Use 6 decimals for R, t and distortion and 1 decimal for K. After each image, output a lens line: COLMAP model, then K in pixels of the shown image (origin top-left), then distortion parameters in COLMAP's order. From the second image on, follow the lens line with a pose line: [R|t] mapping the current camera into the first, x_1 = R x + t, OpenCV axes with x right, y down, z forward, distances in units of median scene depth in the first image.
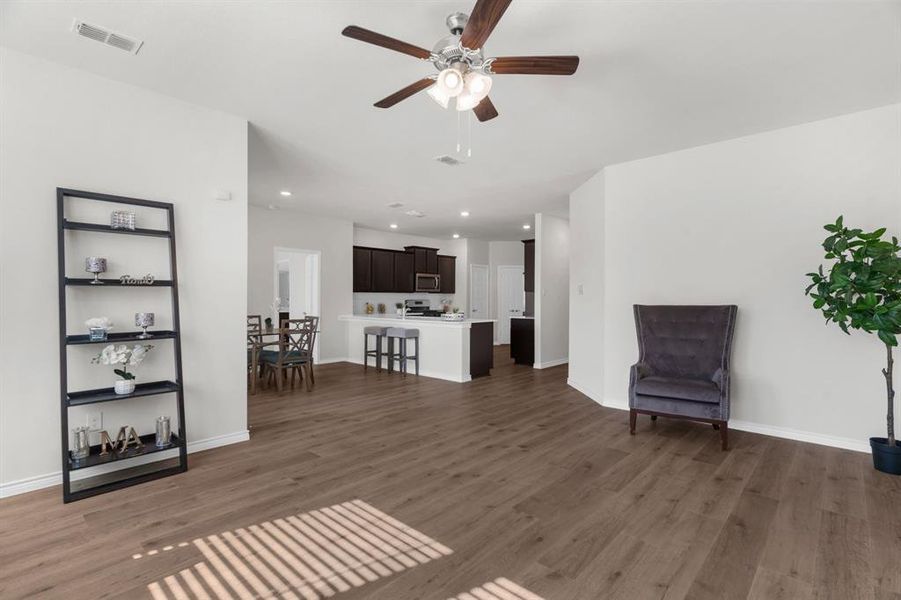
lens RADIAL K [[426.4, 0, 450.5], [0, 426.4, 300.0], [0, 0, 1]] dist [0.001236, 0.000274]
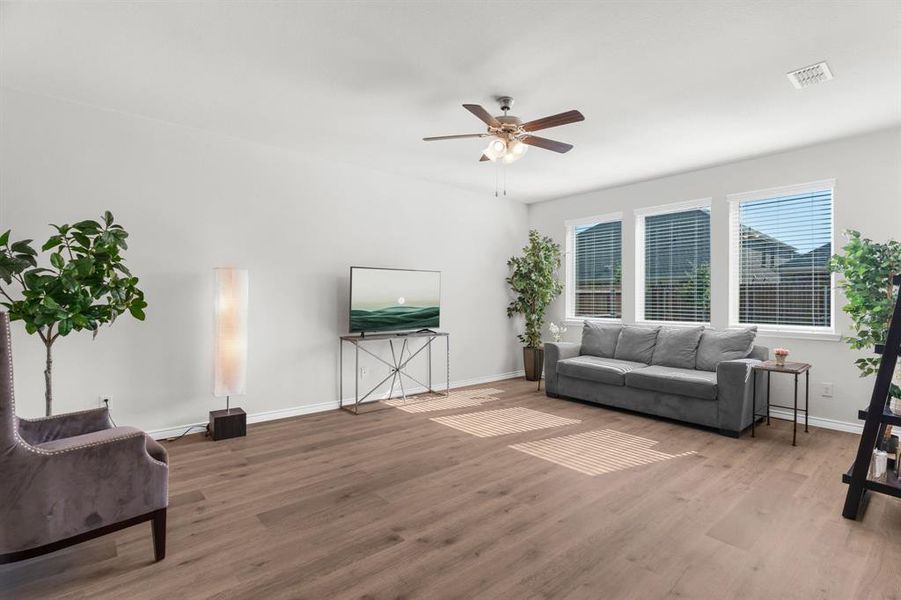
lens RADIAL K [[426.4, 0, 450.5], [0, 426.4, 300.0], [0, 0, 1]] dist [0.001236, 0.000274]
pose [[-0.992692, -0.007685, 0.120431, 0.023635], [-0.006400, 0.999918, 0.011050, -0.011862], [-0.120506, 0.010199, -0.992660, 2.206336]]
